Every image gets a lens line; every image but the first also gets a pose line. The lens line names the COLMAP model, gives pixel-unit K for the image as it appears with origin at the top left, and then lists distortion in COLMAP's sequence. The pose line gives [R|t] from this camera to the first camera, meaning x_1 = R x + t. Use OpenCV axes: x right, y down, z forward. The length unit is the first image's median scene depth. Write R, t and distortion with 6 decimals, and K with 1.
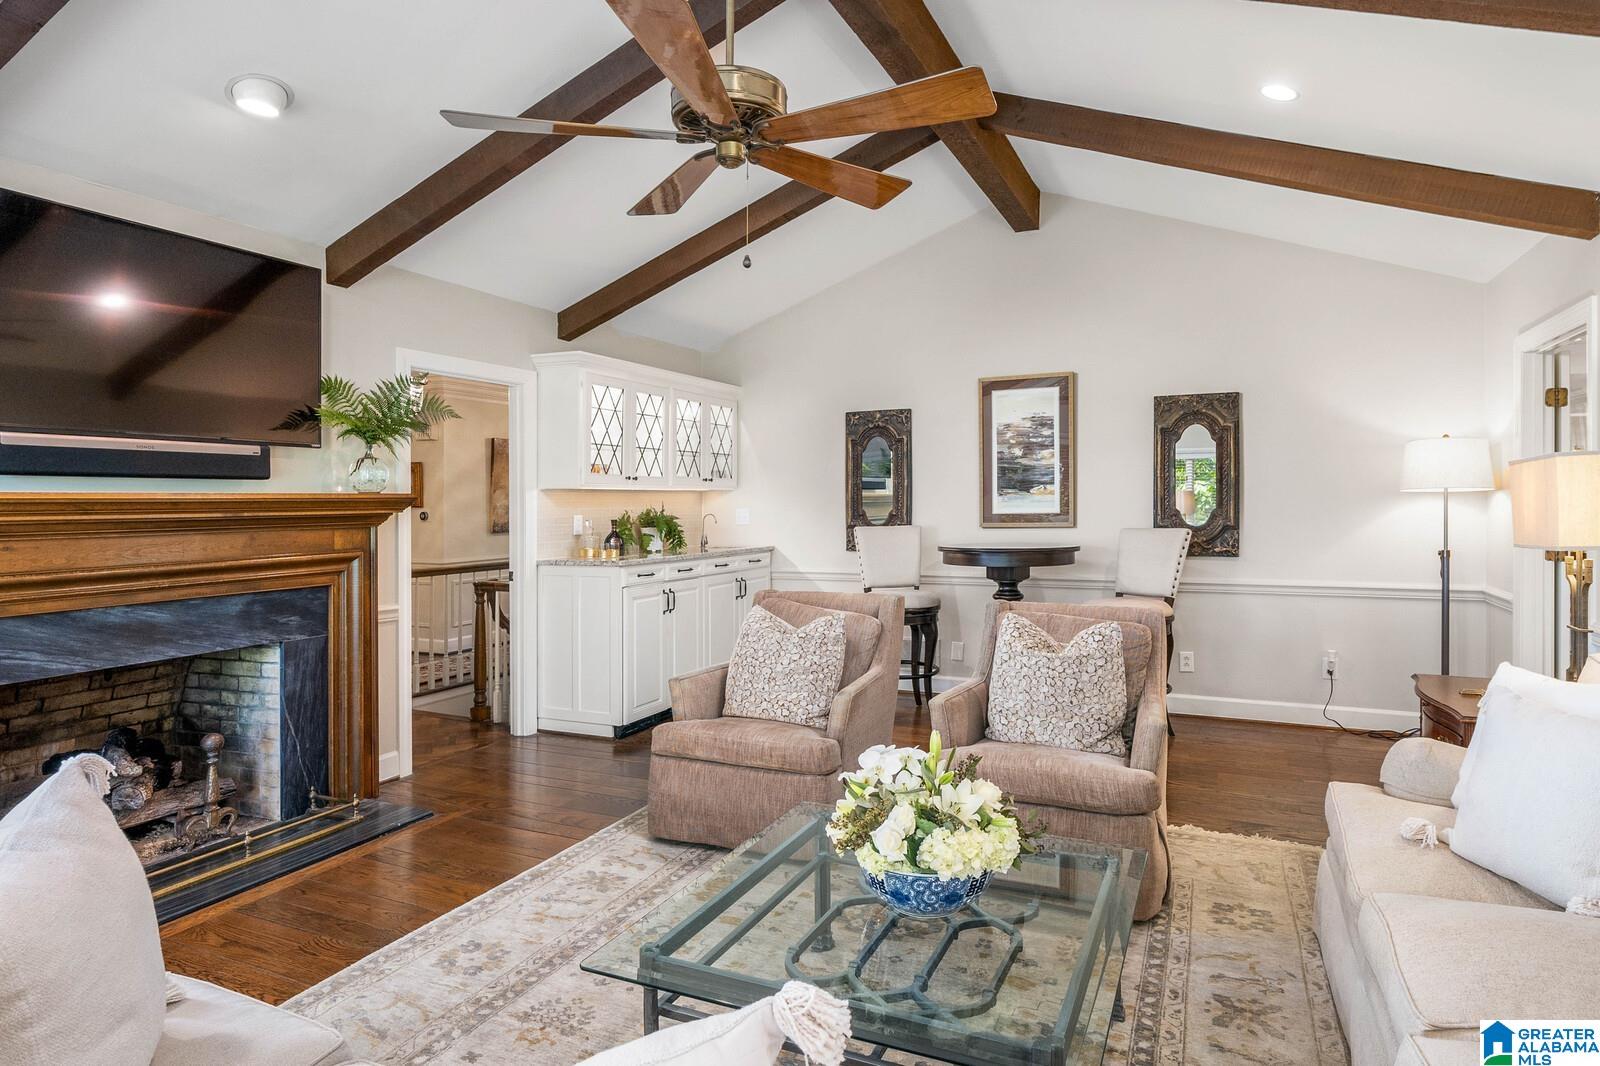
lens RADIAL K [[847.9, 0, 790.7], [0, 847.9, 510.8], [0, 0, 1]] dist [-0.001836, -0.000520]
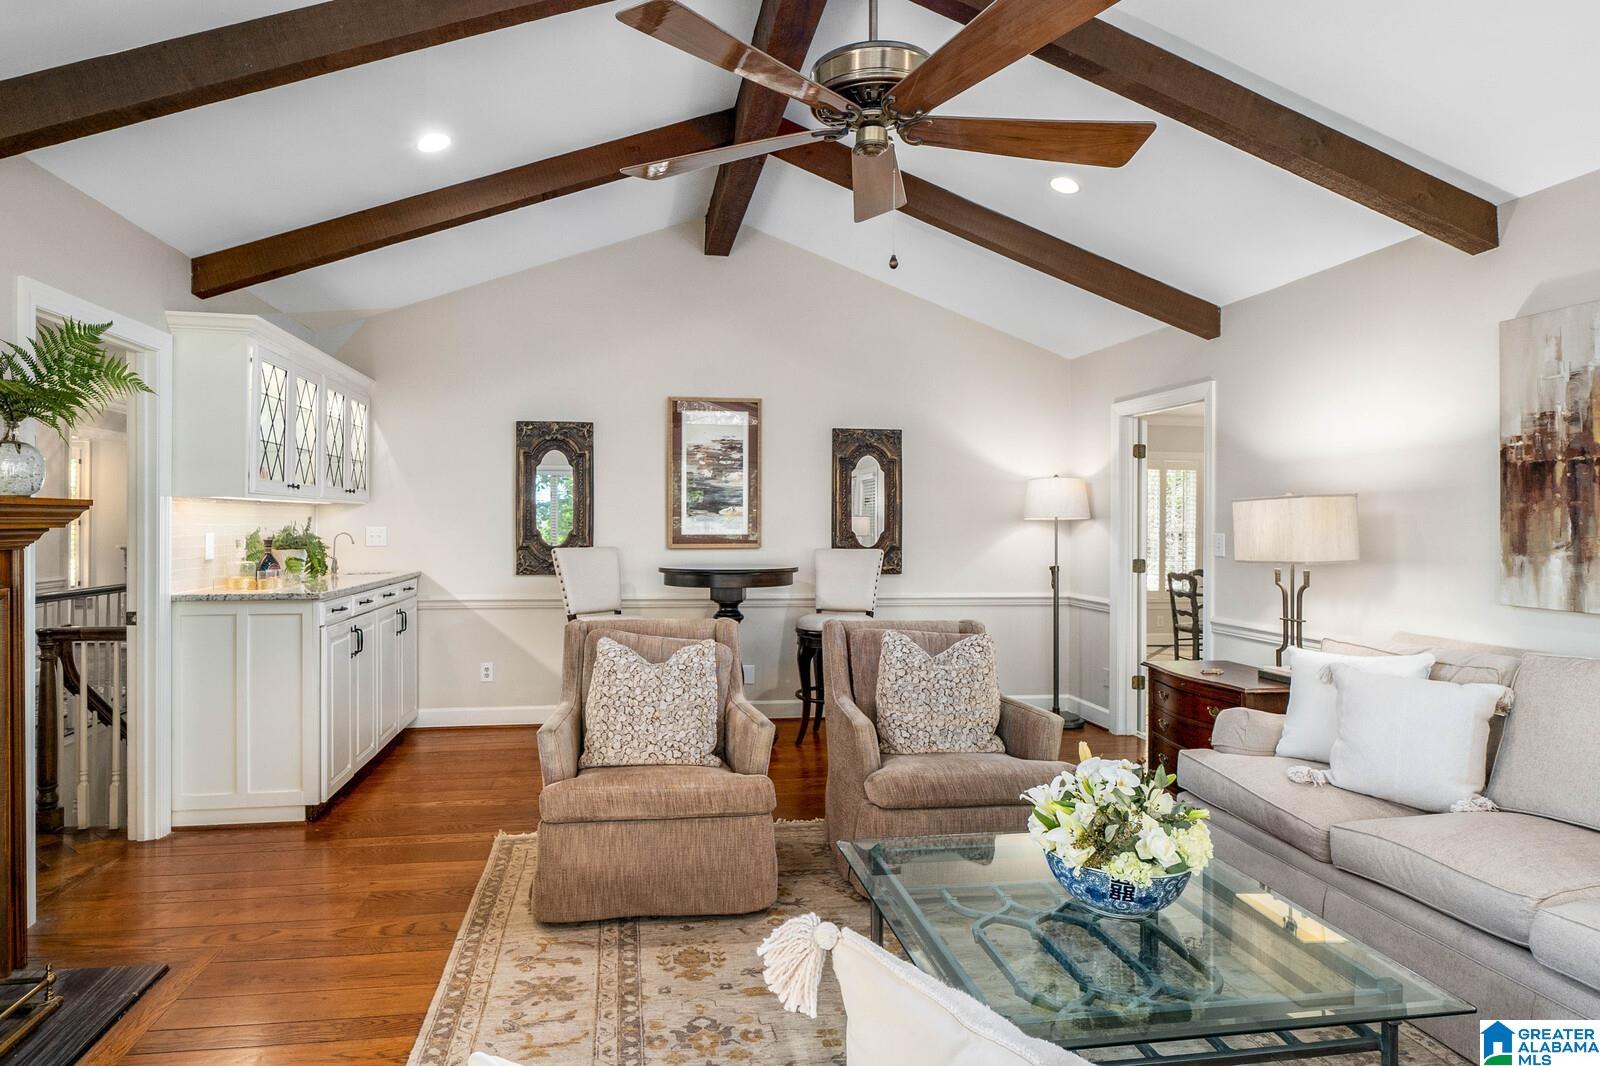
lens RADIAL K [[863.4, 0, 800.0], [0, 863.4, 533.0], [0, 0, 1]] dist [0.001625, 0.000110]
pose [[0.855121, 0.007408, 0.518375, -0.201000], [-0.008320, 0.999965, -0.000565, 0.001086], [-0.518361, -0.003830, 0.855153, 0.078933]]
